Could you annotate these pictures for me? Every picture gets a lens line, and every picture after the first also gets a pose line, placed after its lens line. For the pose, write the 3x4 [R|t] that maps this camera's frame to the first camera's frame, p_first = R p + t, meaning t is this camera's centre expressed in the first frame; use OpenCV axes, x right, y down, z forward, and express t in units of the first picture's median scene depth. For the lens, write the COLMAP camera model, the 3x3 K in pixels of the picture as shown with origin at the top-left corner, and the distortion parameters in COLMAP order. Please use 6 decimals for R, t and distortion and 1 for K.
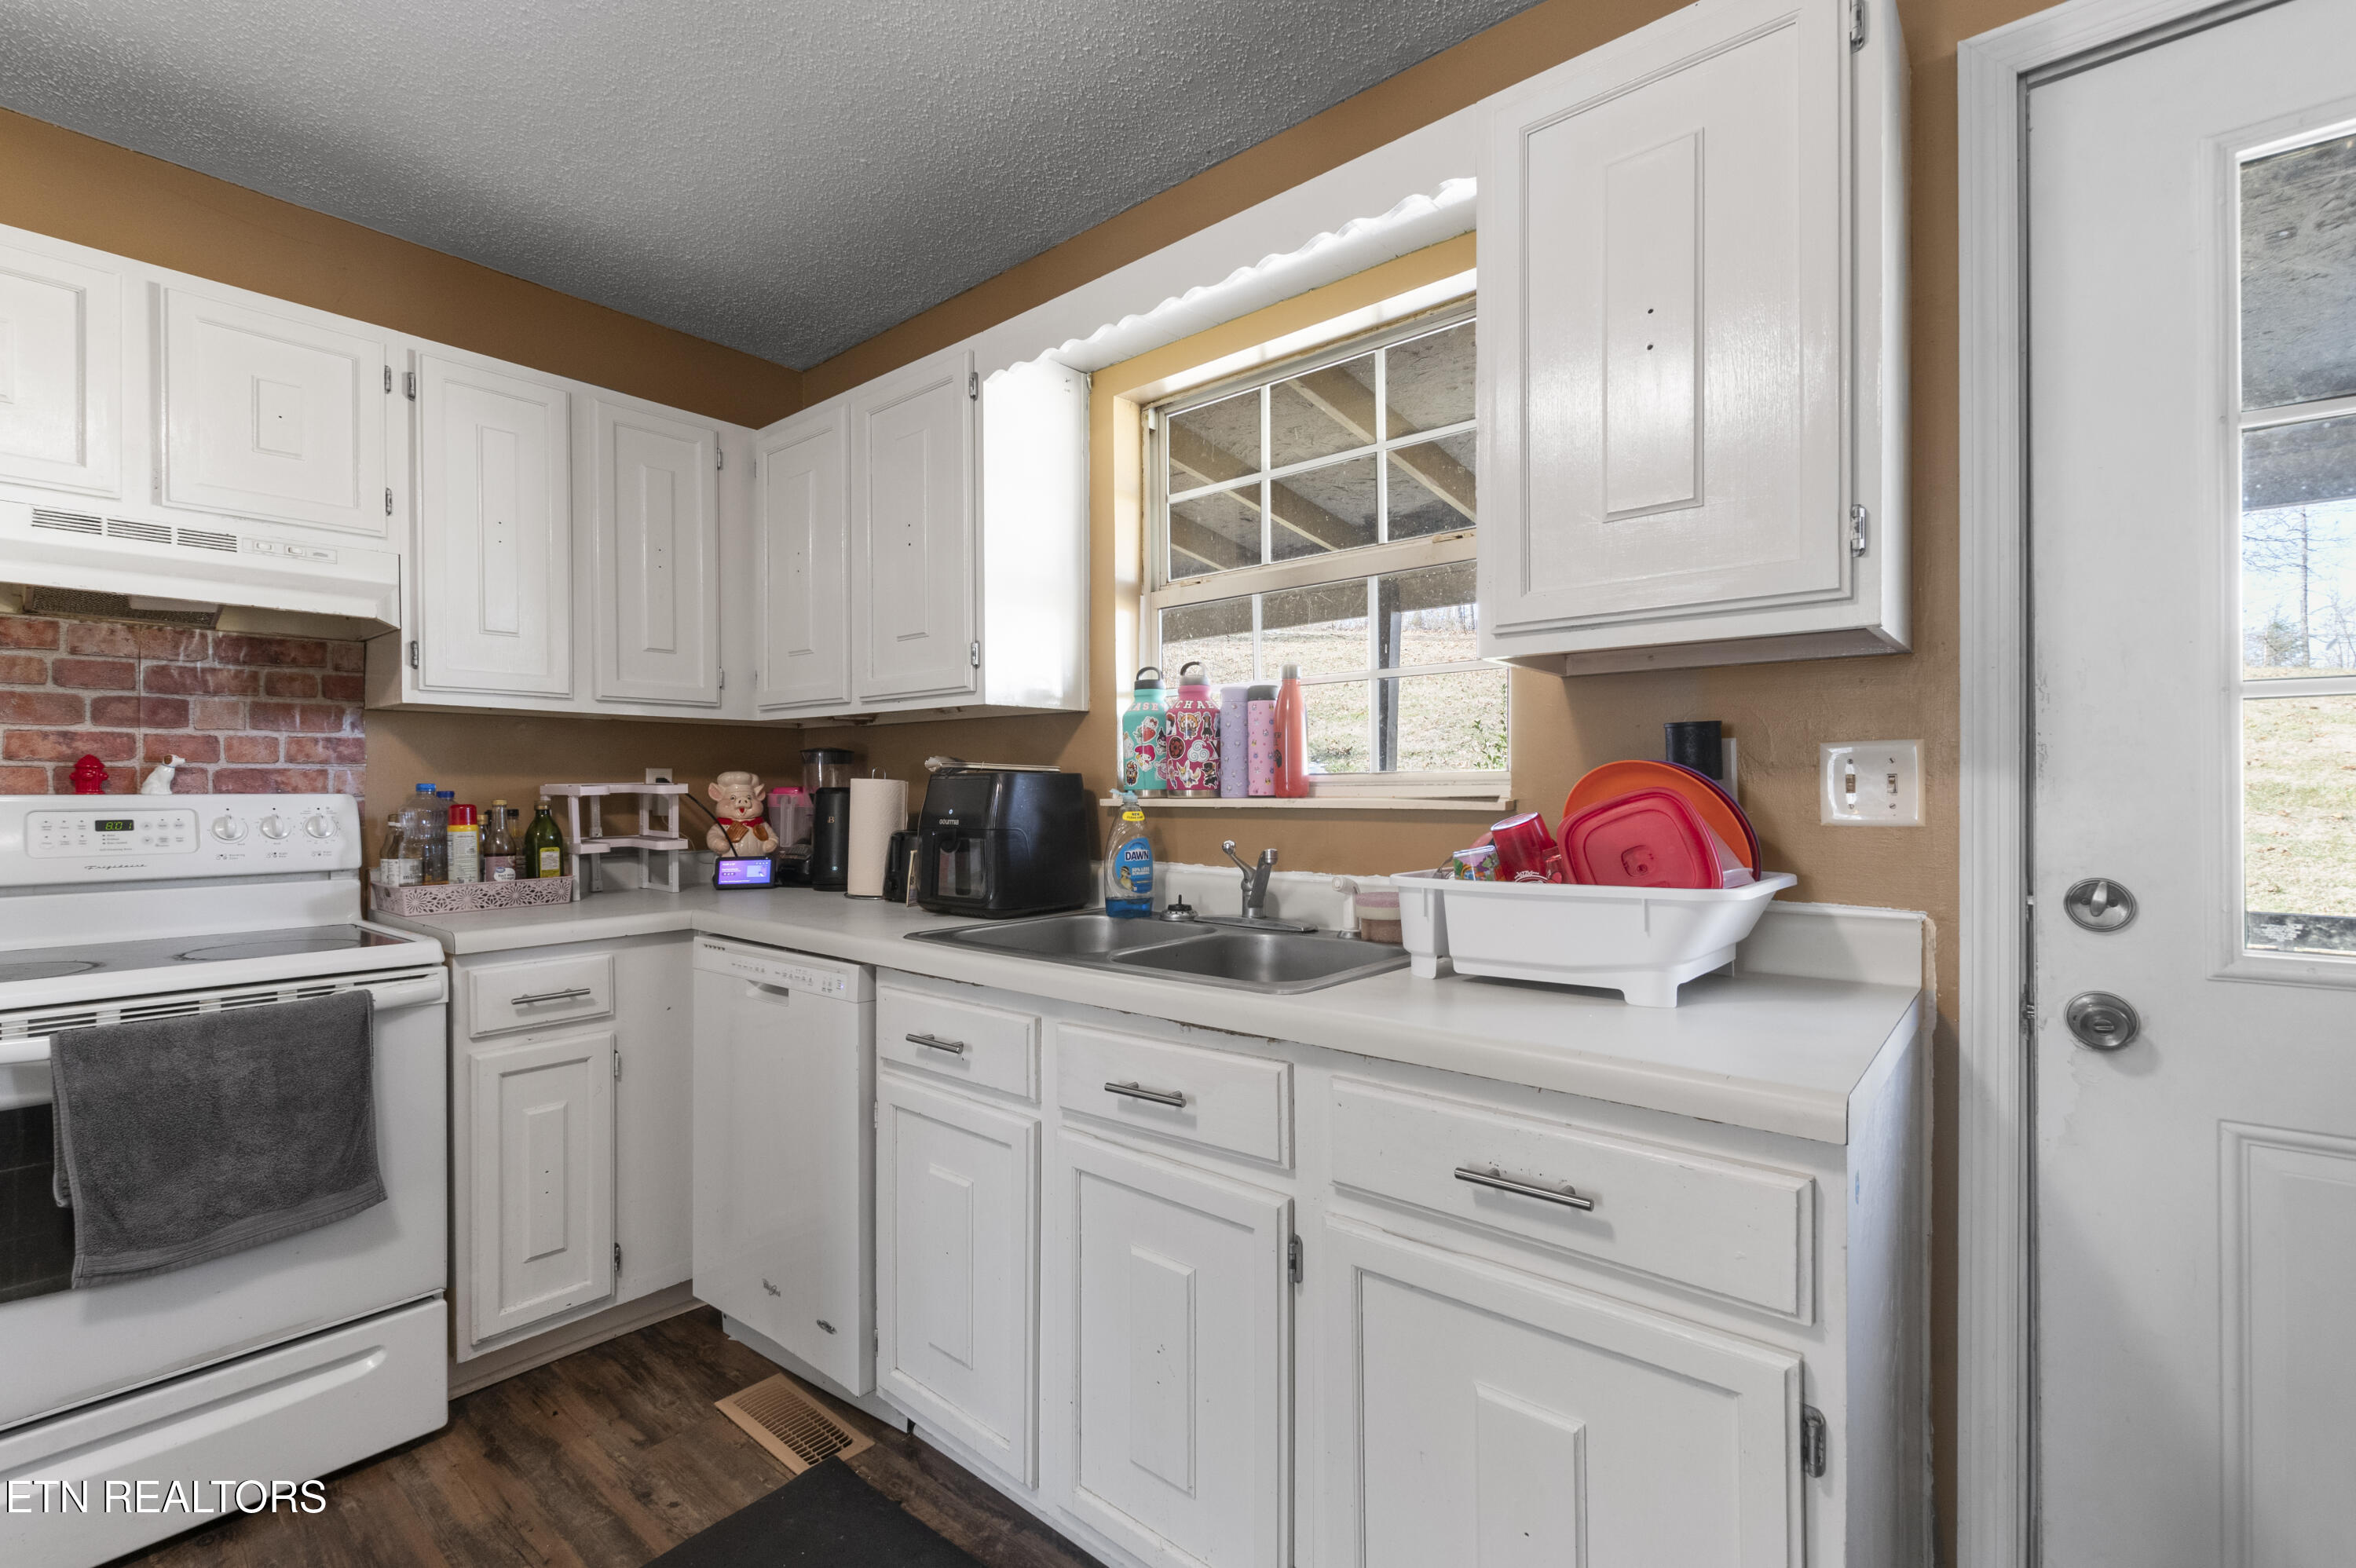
lens RADIAL K [[1031.7, 0, 1165.0], [0, 1031.7, 789.8], [0, 0, 1]] dist [-0.000470, -0.000193]
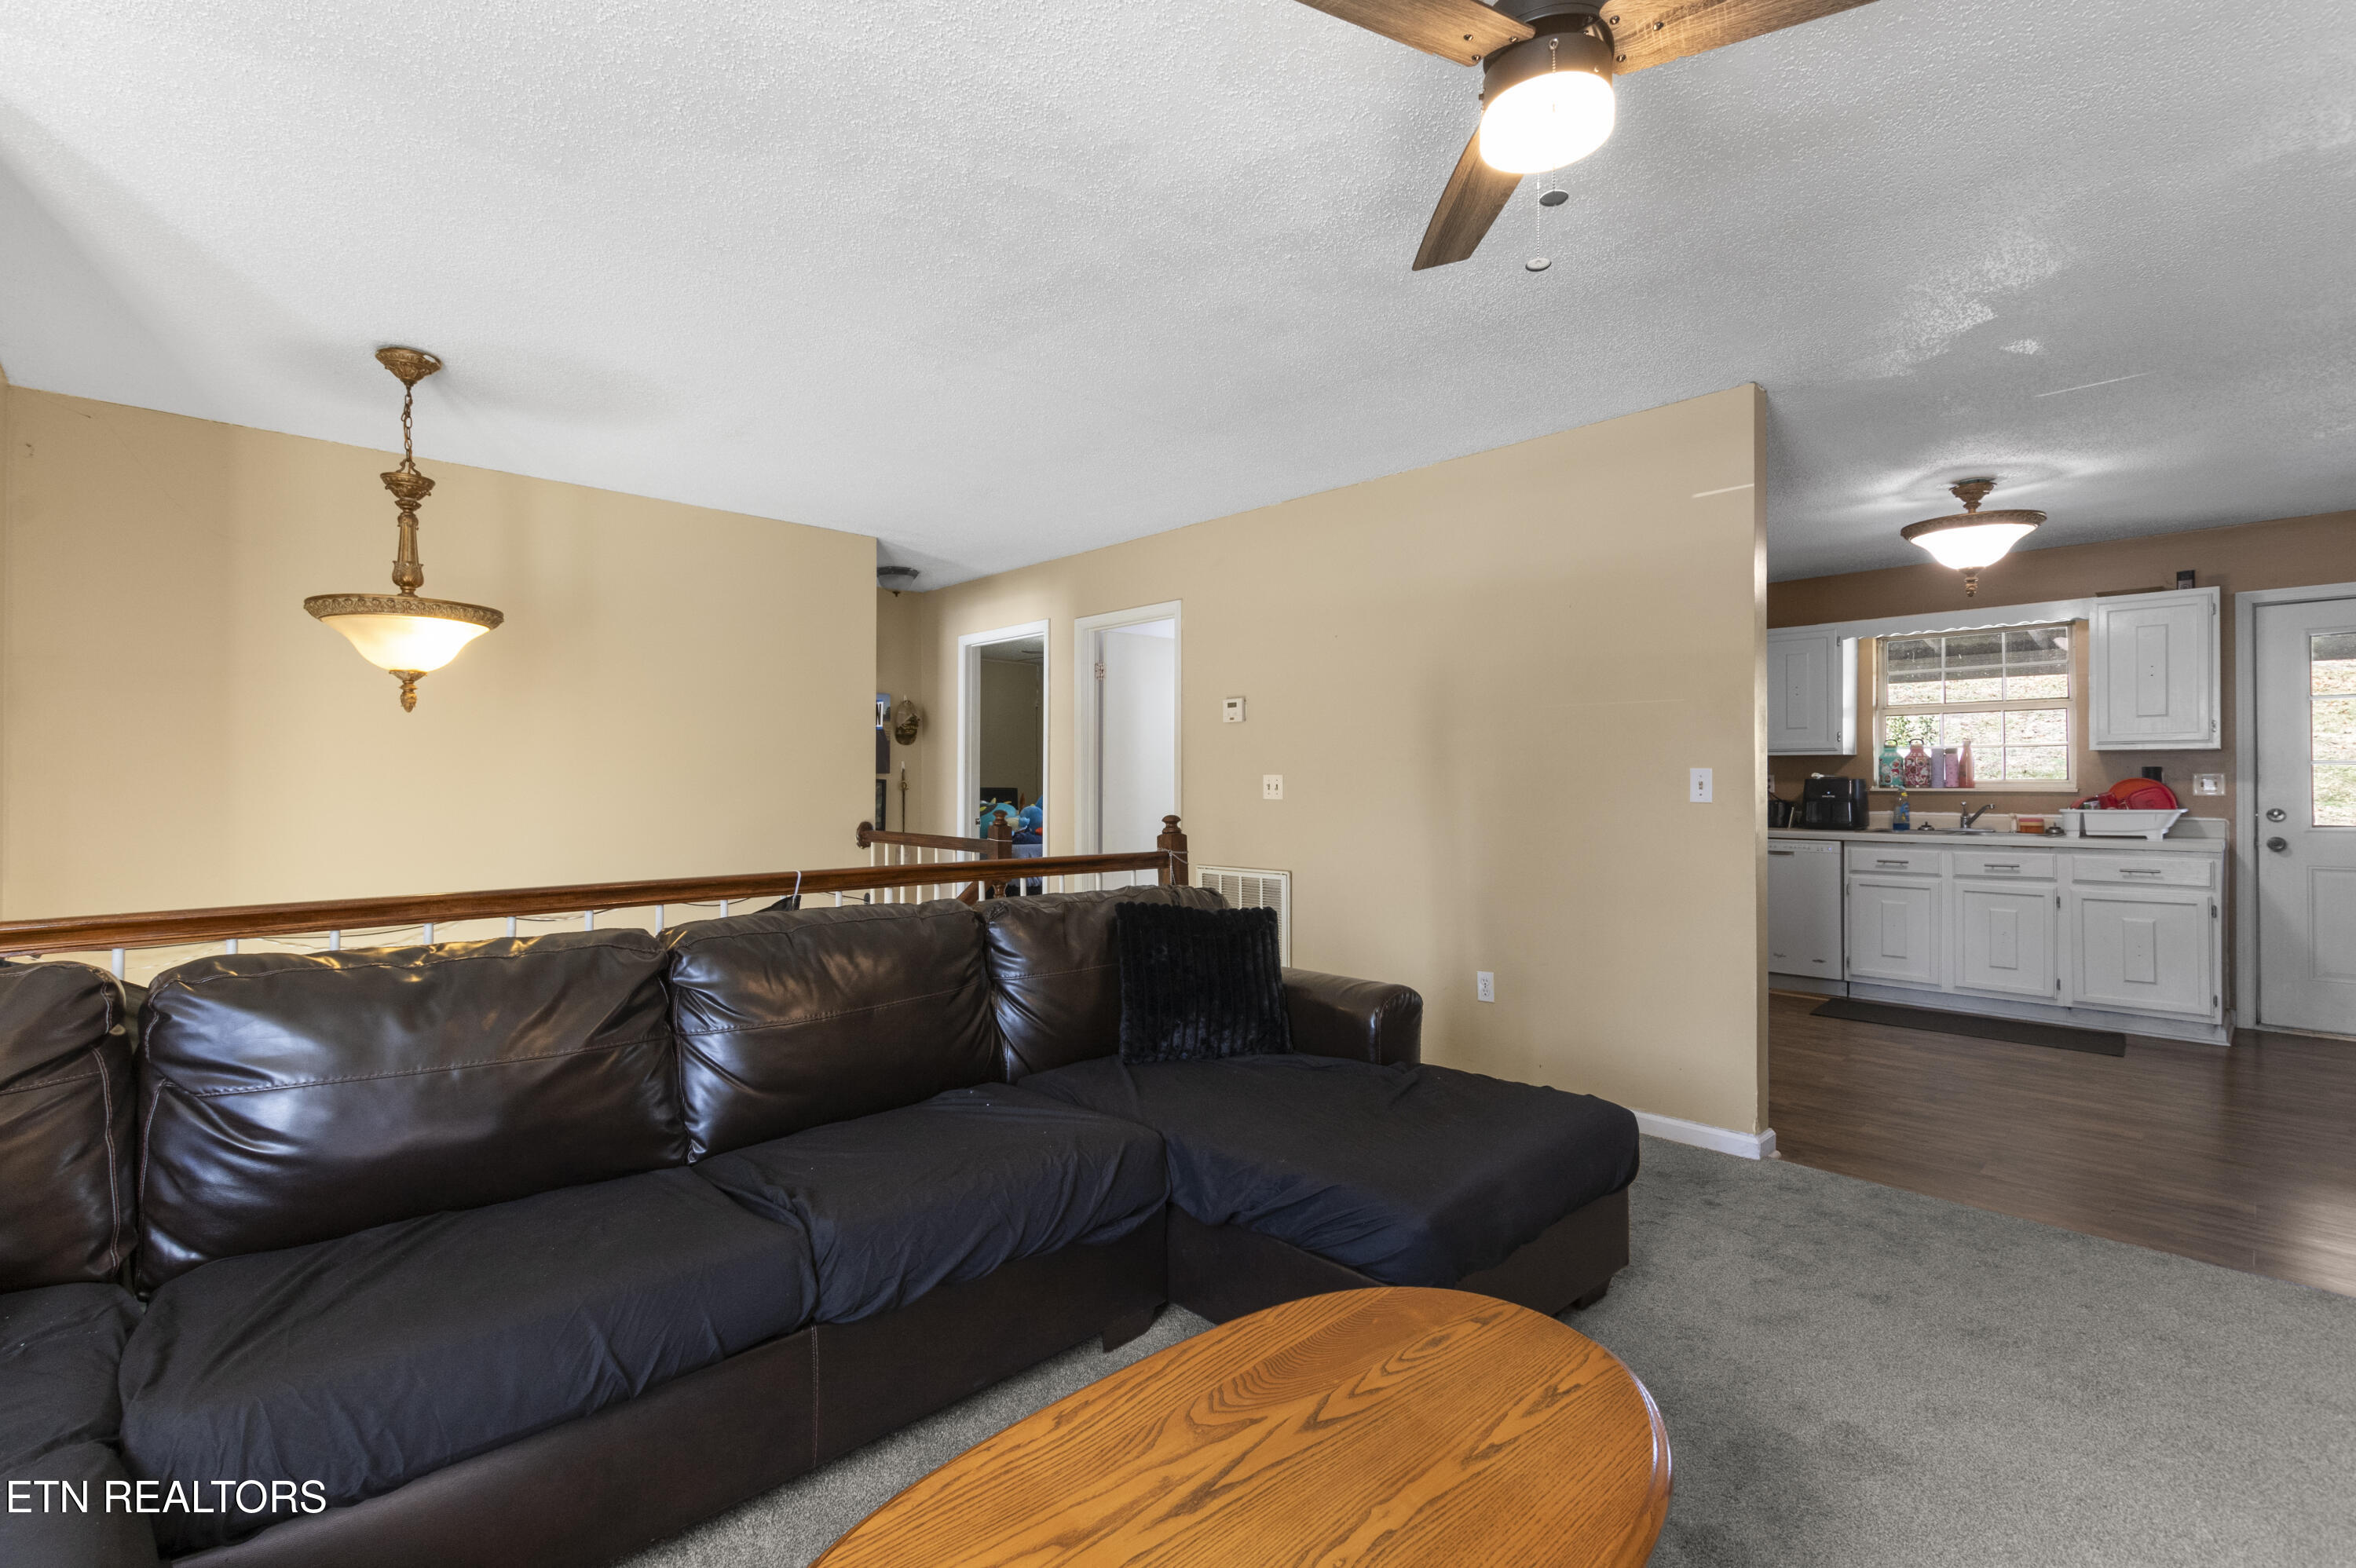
lens RADIAL K [[1041.2, 0, 1155.1], [0, 1041.2, 774.7], [0, 0, 1]] dist [0.001117, -0.000441]
pose [[0.995036, 0.001437, -0.099503, -1.820714], [-0.002034, 0.999981, -0.005897, -0.007485], [0.099493, 0.006070, 0.995020, -2.084174]]
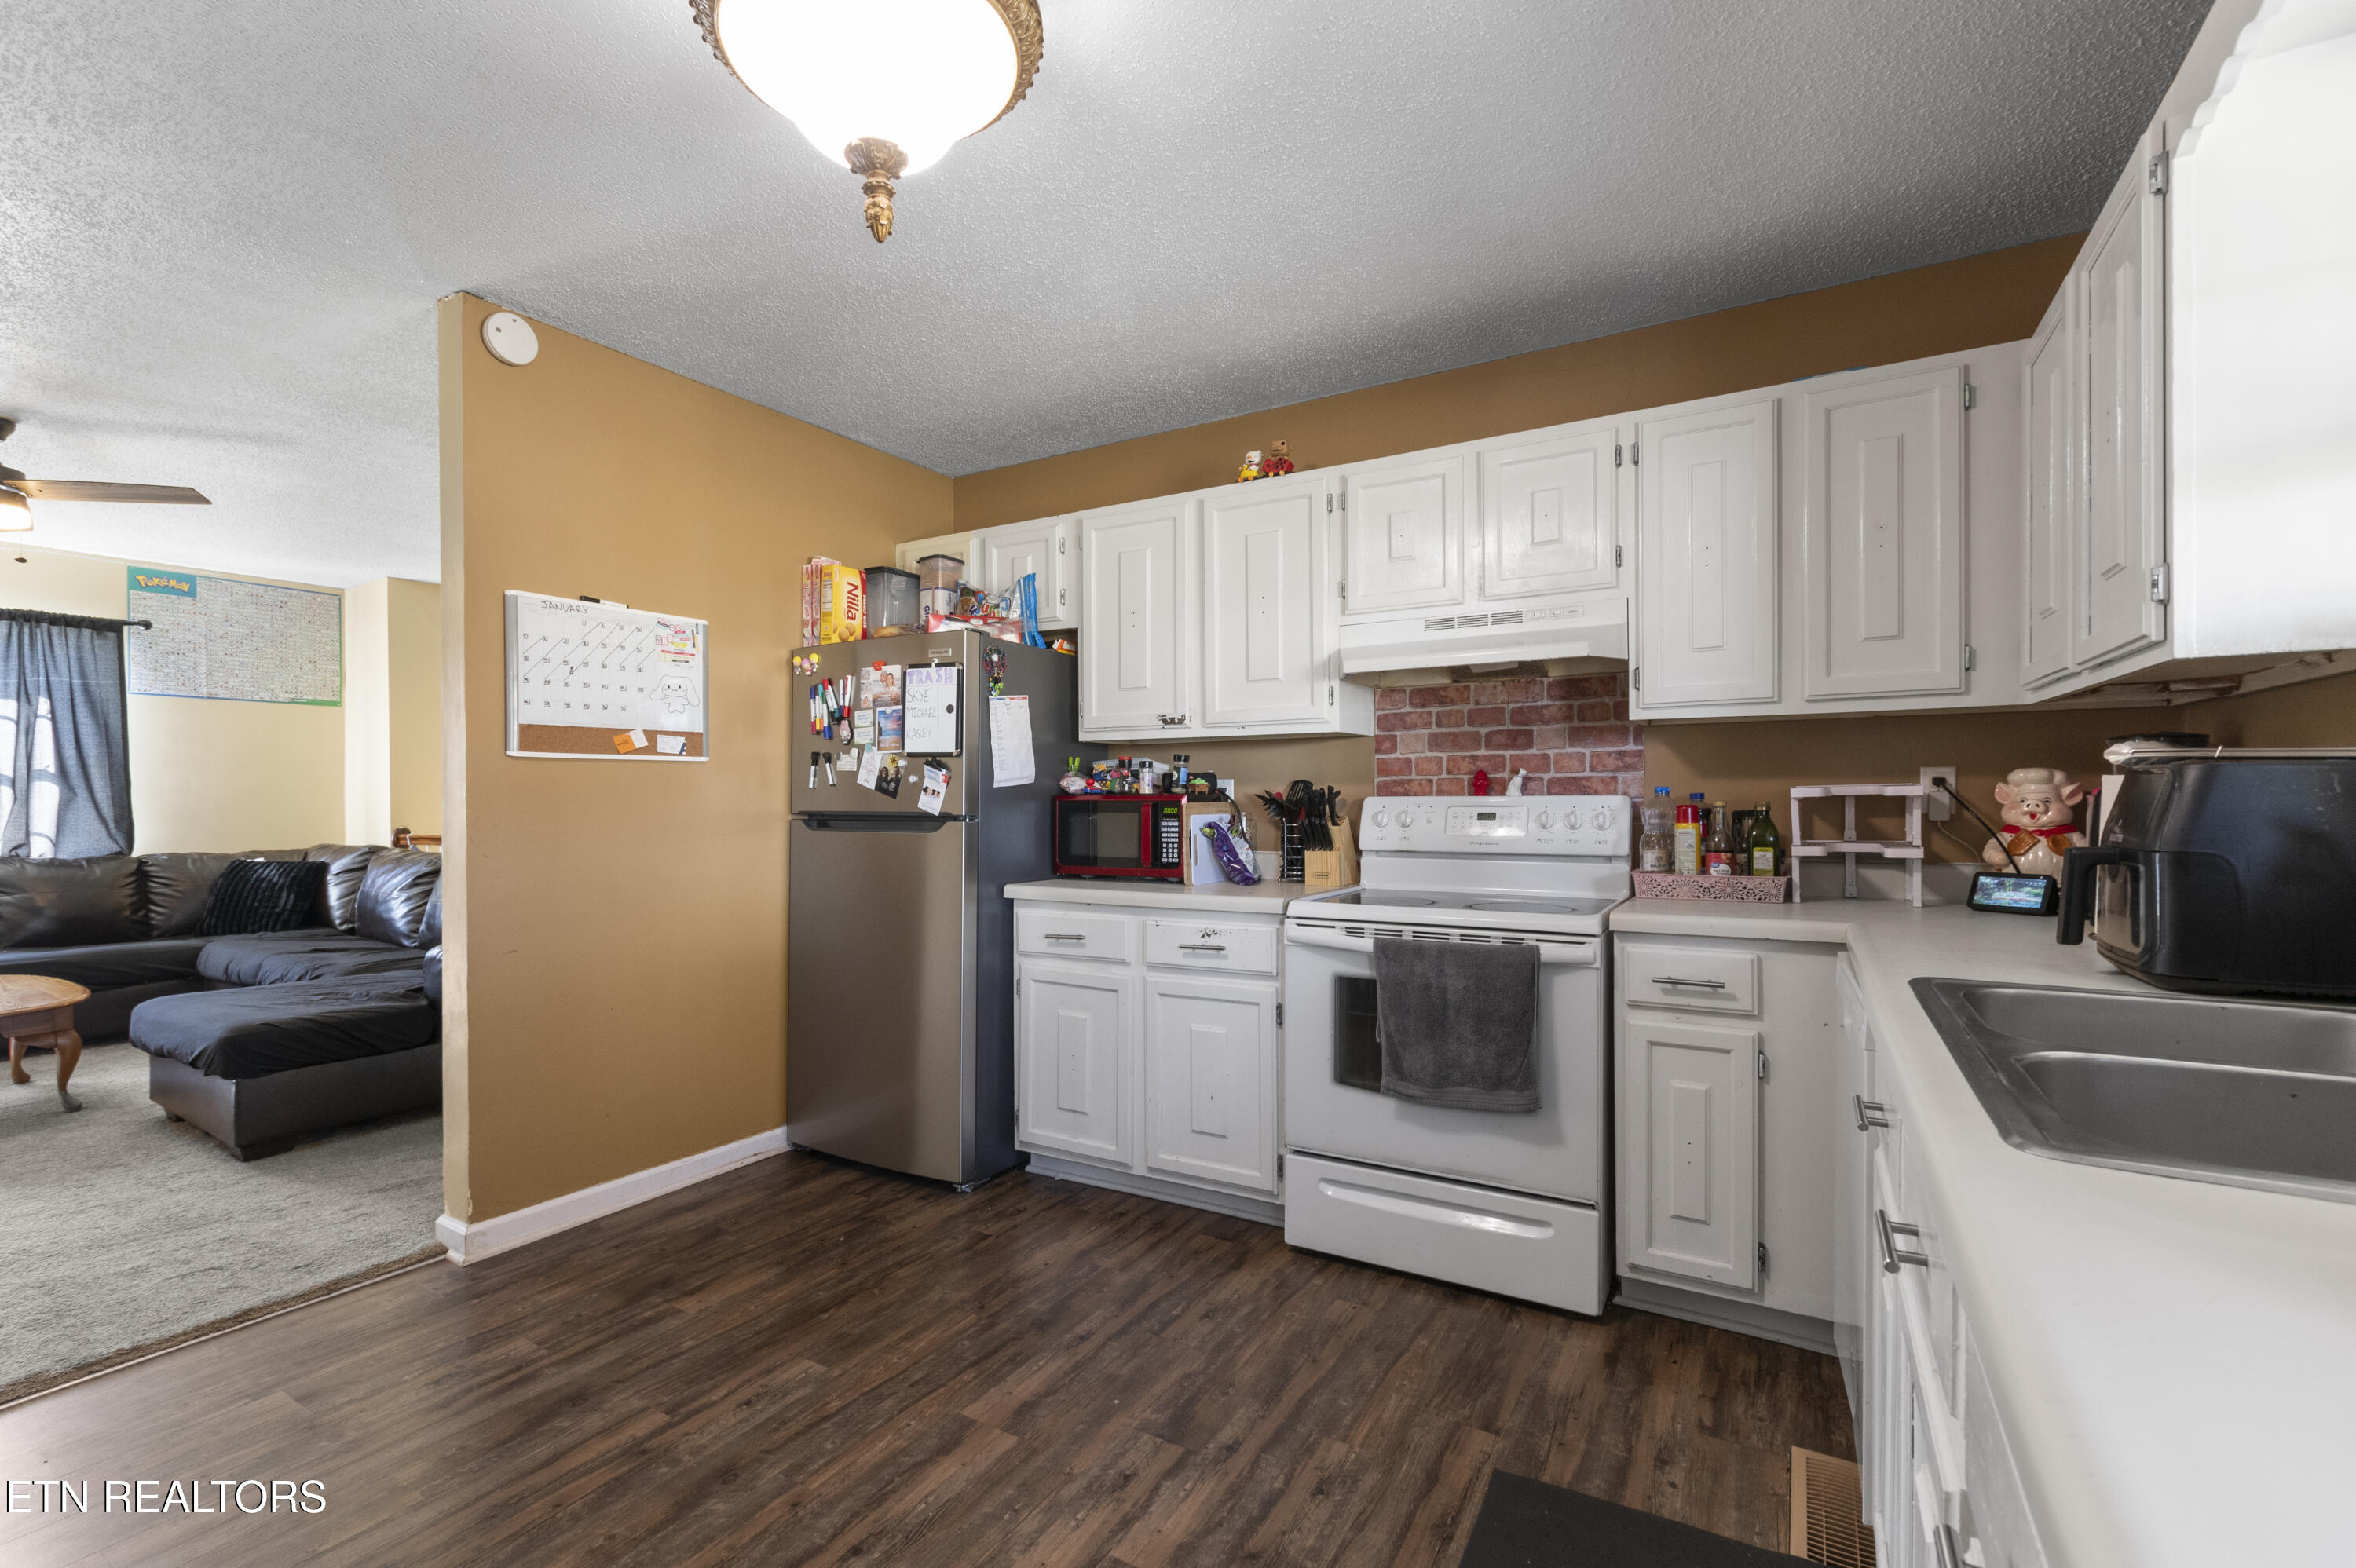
lens RADIAL K [[1031.0, 0, 1168.1], [0, 1031.0, 803.1], [0, 0, 1]] dist [0.000689, -0.000170]
pose [[0.165664, 0.008896, -0.986142, 0.375244], [0.003047, 0.999950, 0.009532, -0.000333], [0.986178, -0.004584, 0.165628, 0.277379]]
